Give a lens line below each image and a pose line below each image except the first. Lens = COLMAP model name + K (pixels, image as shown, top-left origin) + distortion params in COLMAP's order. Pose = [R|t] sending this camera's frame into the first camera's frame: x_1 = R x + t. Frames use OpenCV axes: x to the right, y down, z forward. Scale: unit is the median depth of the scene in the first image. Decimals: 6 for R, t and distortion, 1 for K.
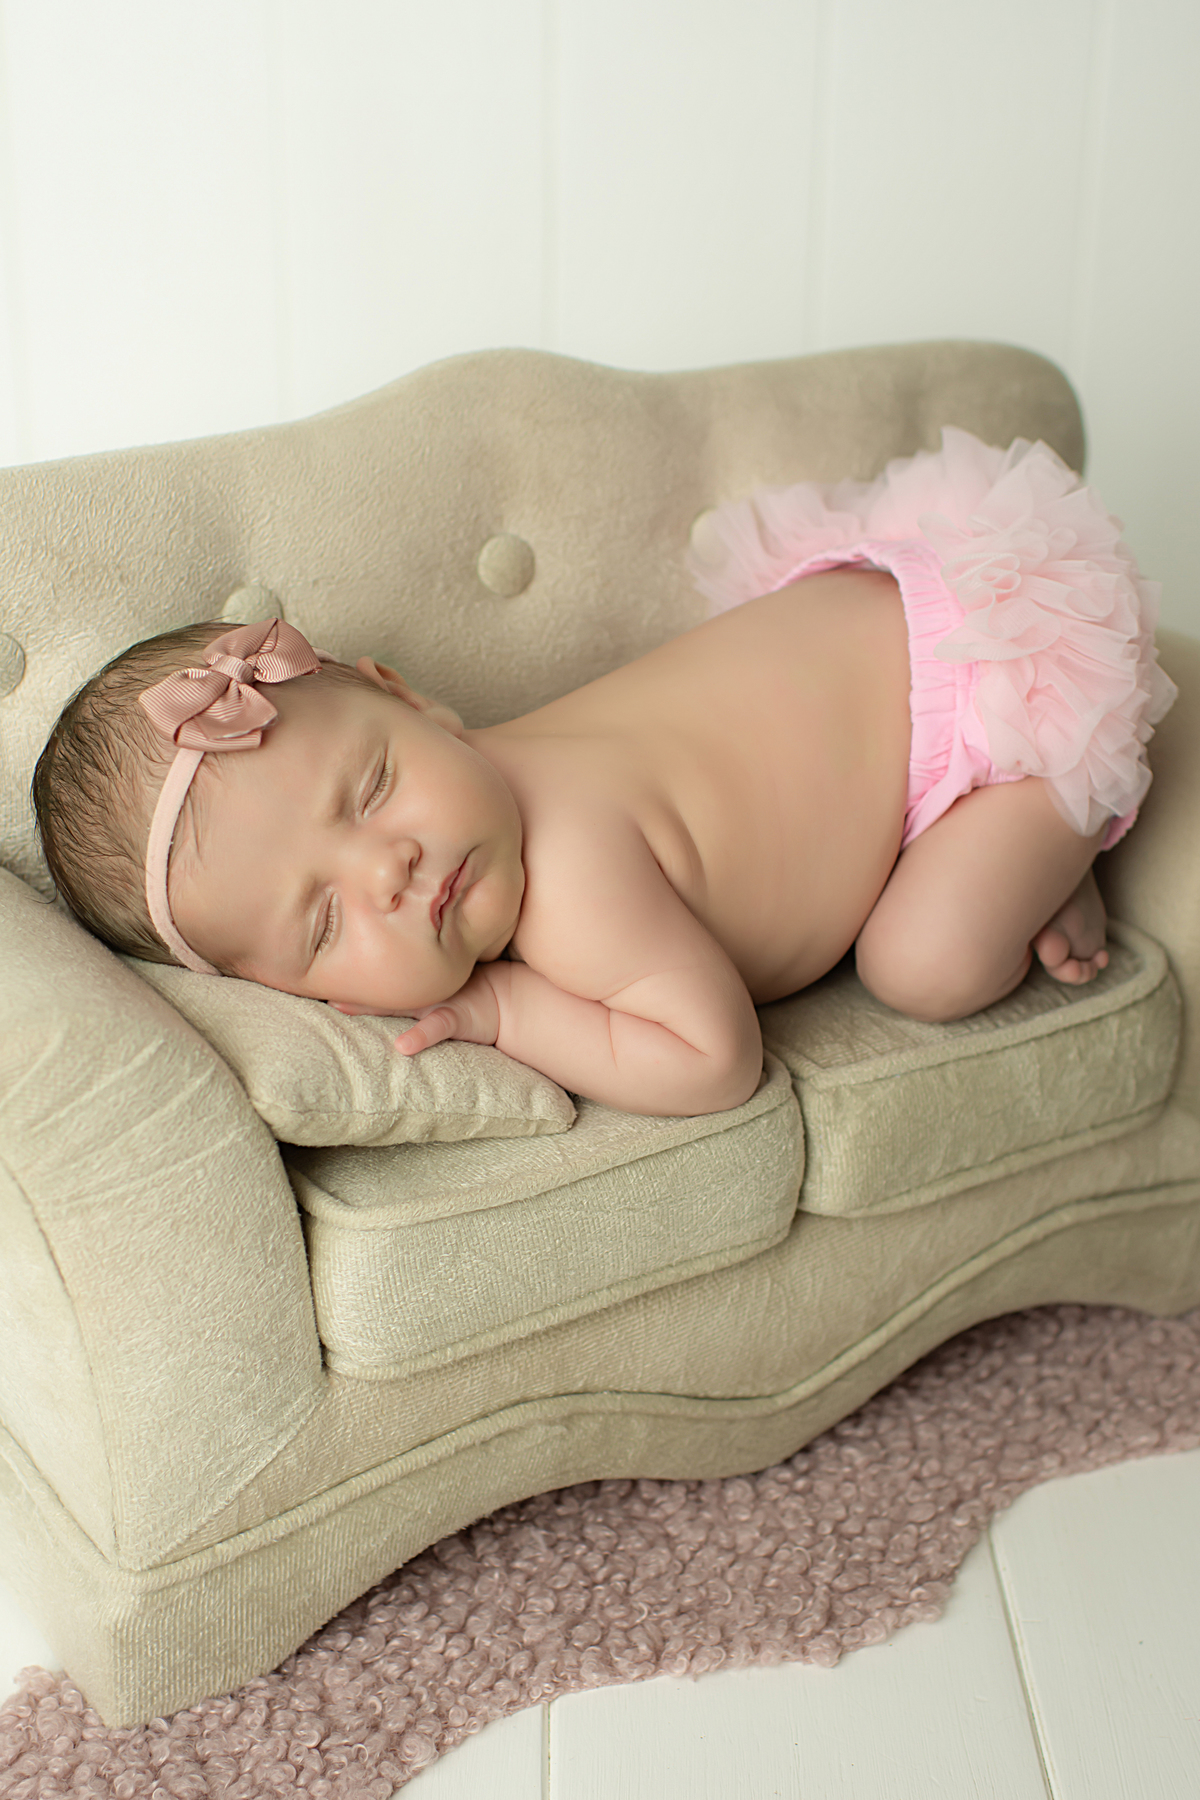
lens RADIAL K [[2635.2, 0, 630.8], [0, 2635.2, 900.0], [0, 0, 1]] dist [-0.112893, 0.040494]
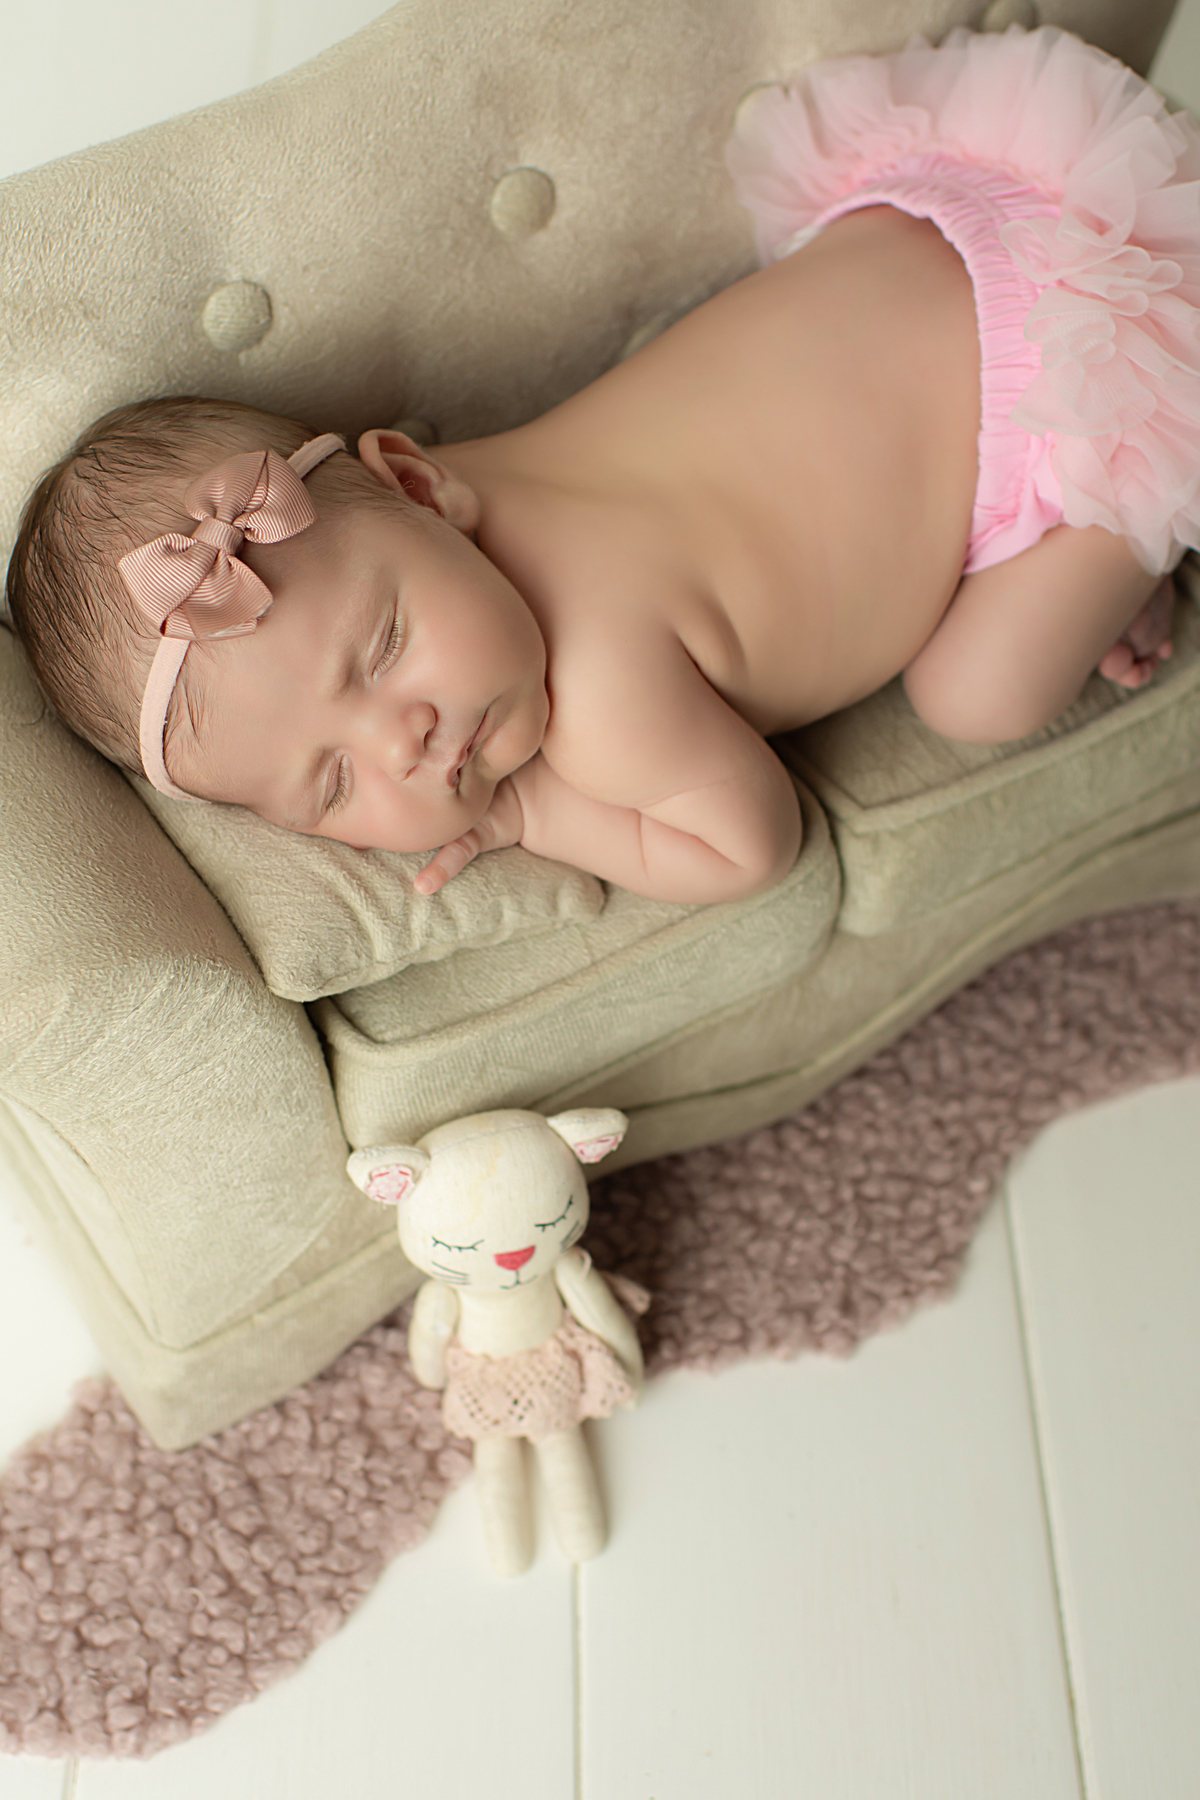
lens RADIAL K [[2614.6, 0, 600.0], [0, 2614.6, 900.0], [0, 0, 1]] dist [-0.101183, -0.085440]
pose [[0.999889, 0.007673, -0.012764, -0.009687], [-0.001333, 0.899721, 0.436464, -0.319180], [0.014833, -0.436398, 0.899631, 0.136290]]
